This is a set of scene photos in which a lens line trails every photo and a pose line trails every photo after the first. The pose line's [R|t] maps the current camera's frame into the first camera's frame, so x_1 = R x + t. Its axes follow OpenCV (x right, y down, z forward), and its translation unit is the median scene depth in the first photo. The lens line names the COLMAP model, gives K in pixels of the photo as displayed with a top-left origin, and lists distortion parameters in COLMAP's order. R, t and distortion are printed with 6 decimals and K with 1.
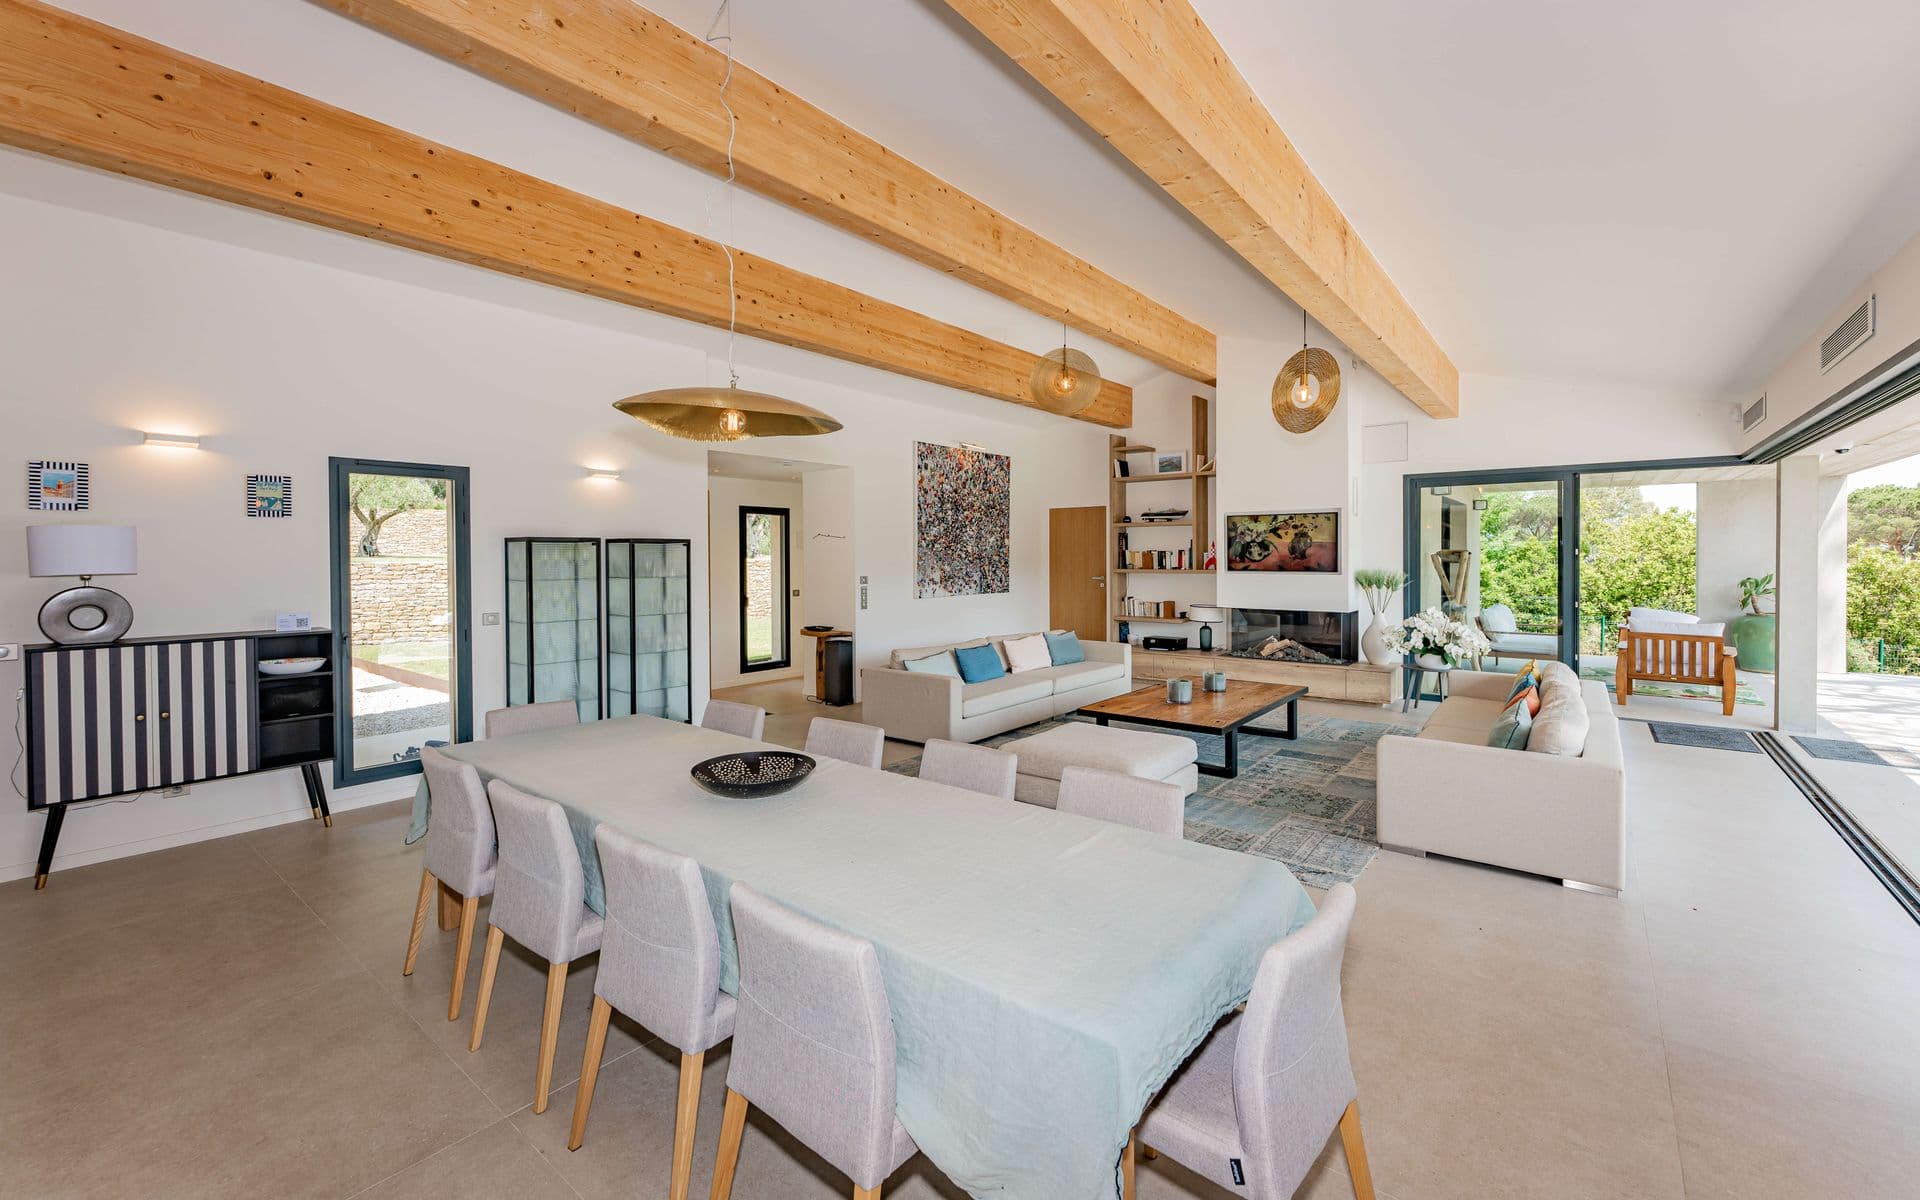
lens RADIAL K [[784.6, 0, 872.4], [0, 784.6, 565.0], [0, 0, 1]] dist [0.000177, 0.000041]
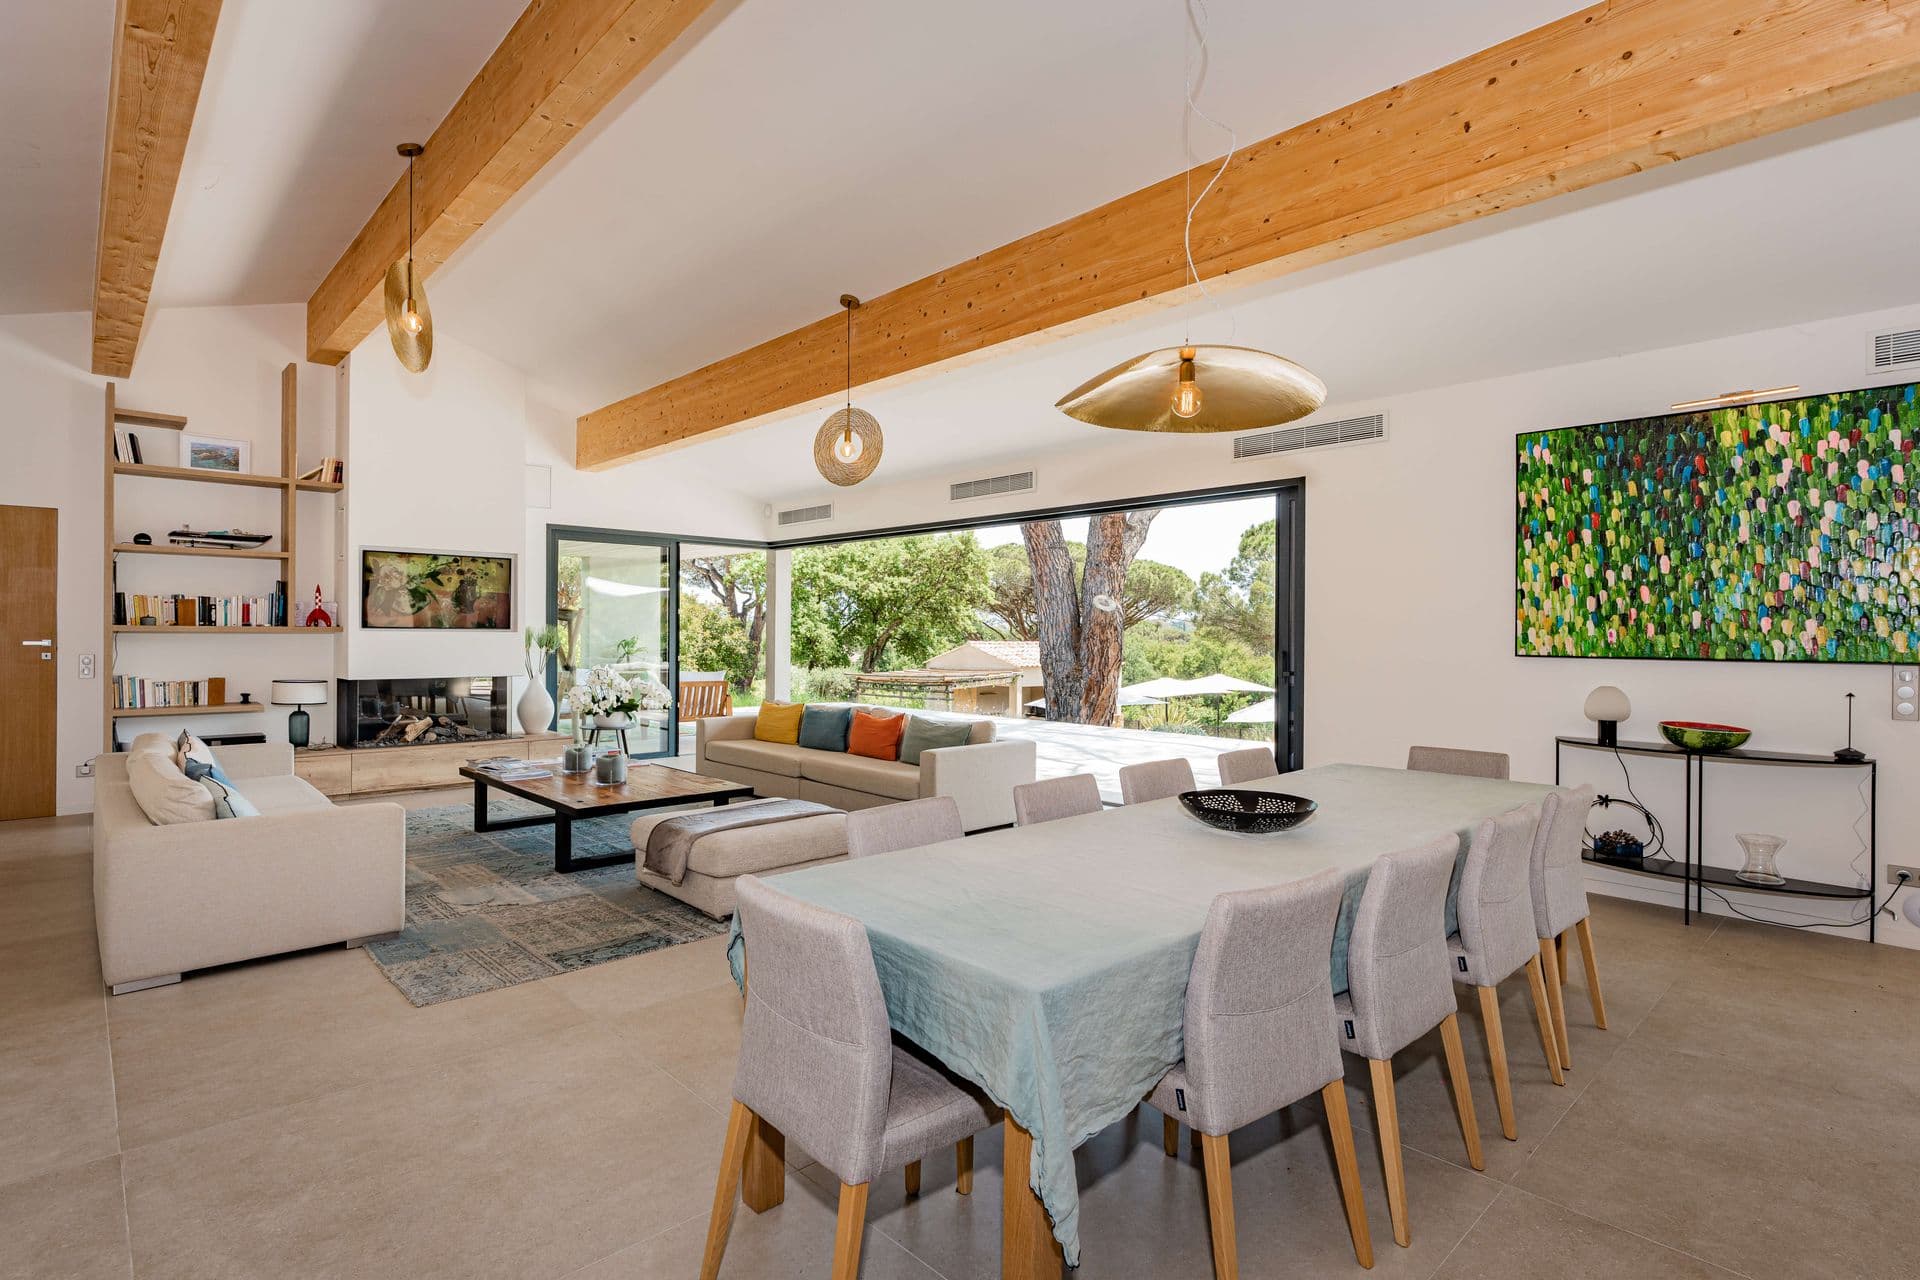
lens RADIAL K [[959.4, 0, 1027.6], [0, 959.4, 632.8], [0, 0, 1]] dist [-0.005746, -0.001626]
pose [[0.043450, 0.005220, 0.999042, -0.374291], [0.006365, 0.999965, -0.005502, 0.020131], [-0.999035, 0.006598, 0.043415, 0.354883]]
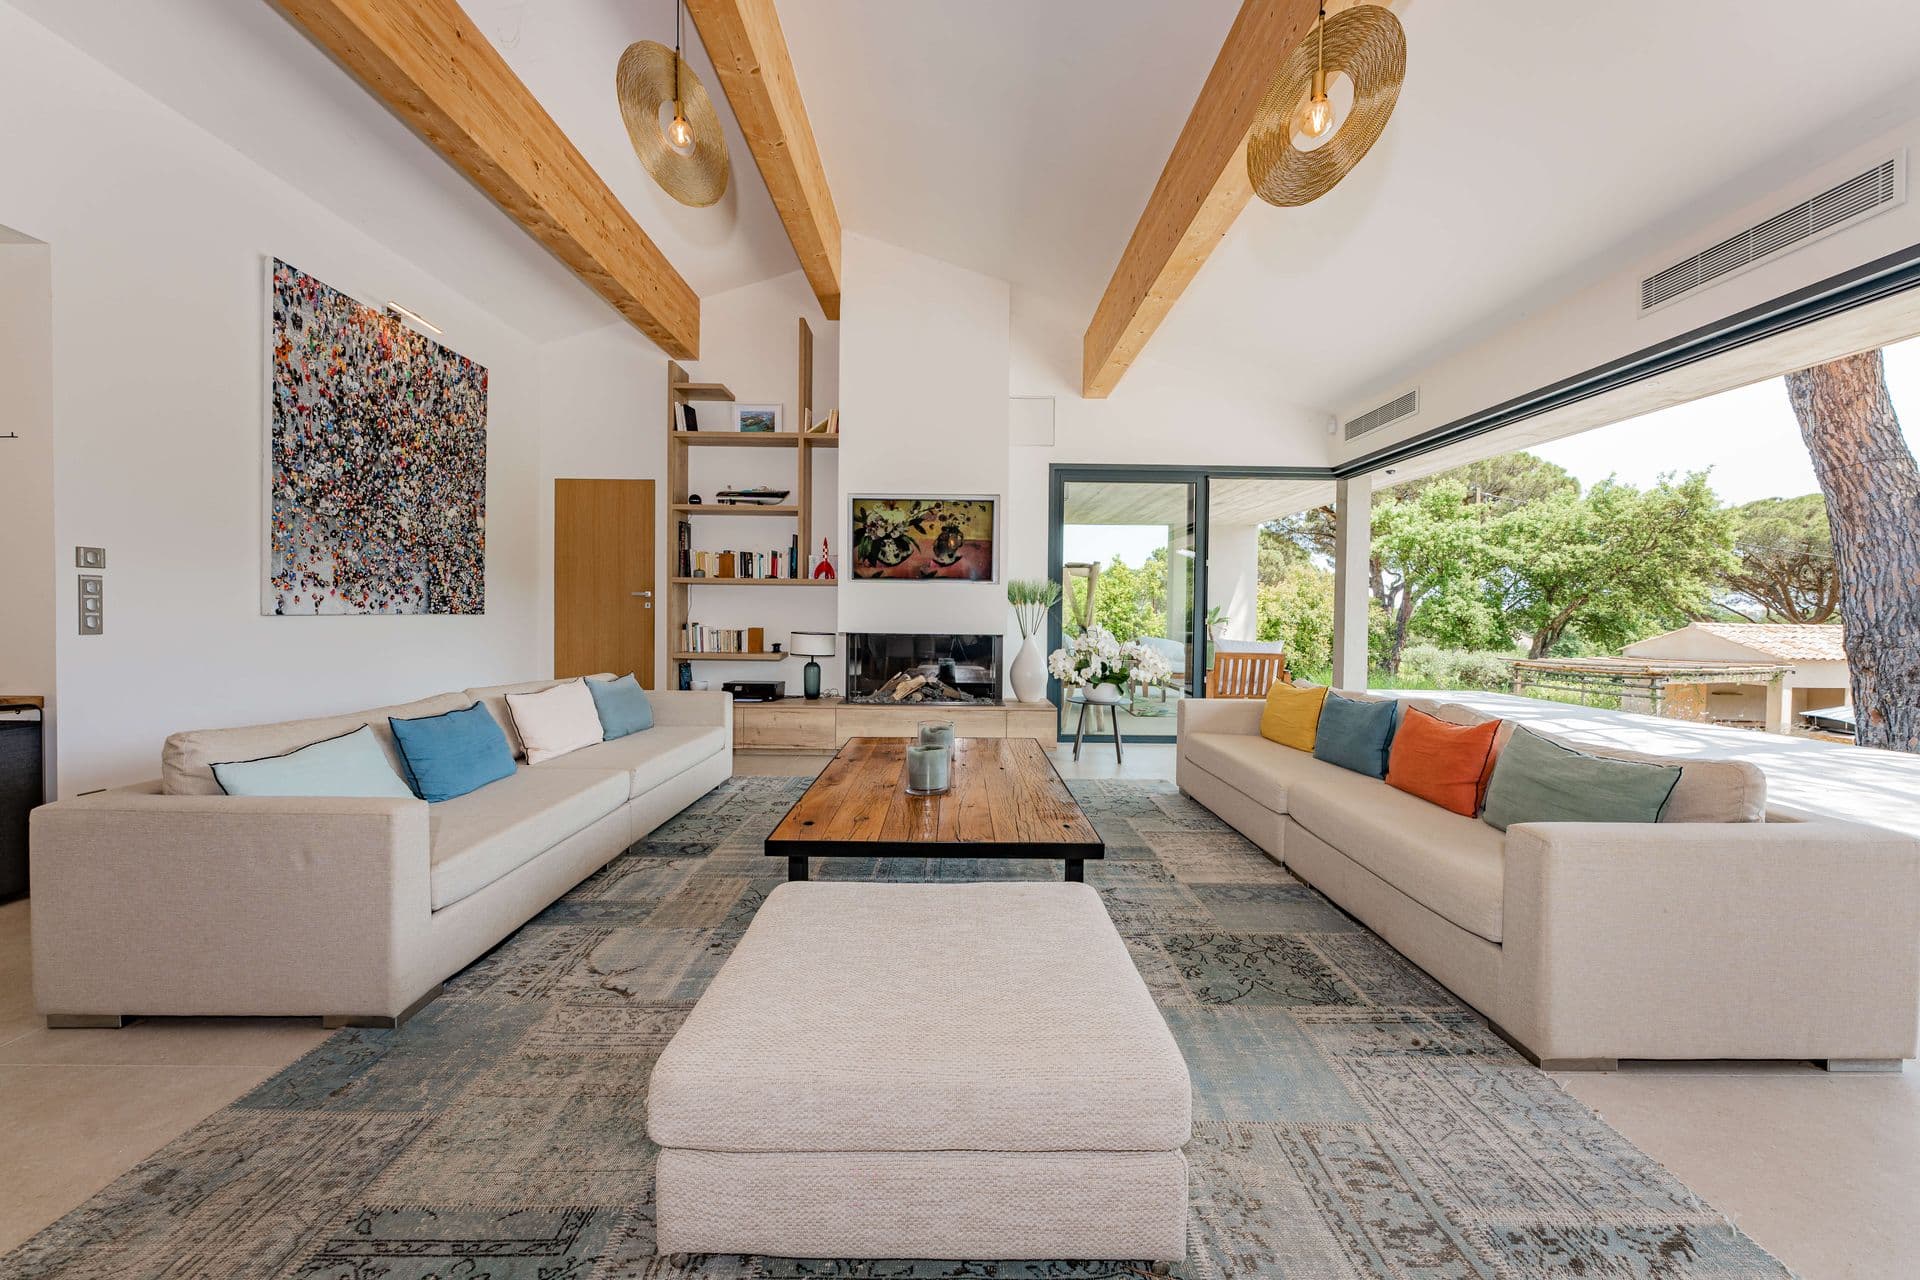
lens RADIAL K [[837.5, 0, 949.3], [0, 837.5, 628.1], [0, 0, 1]] dist [-0.006568, 0.000180]
pose [[0.741703, 0.000923, 0.670728, 0.025403], [-0.006745, 0.999959, 0.006082, 0.044158], [-0.670695, -0.009035, 0.741678, 0.392001]]
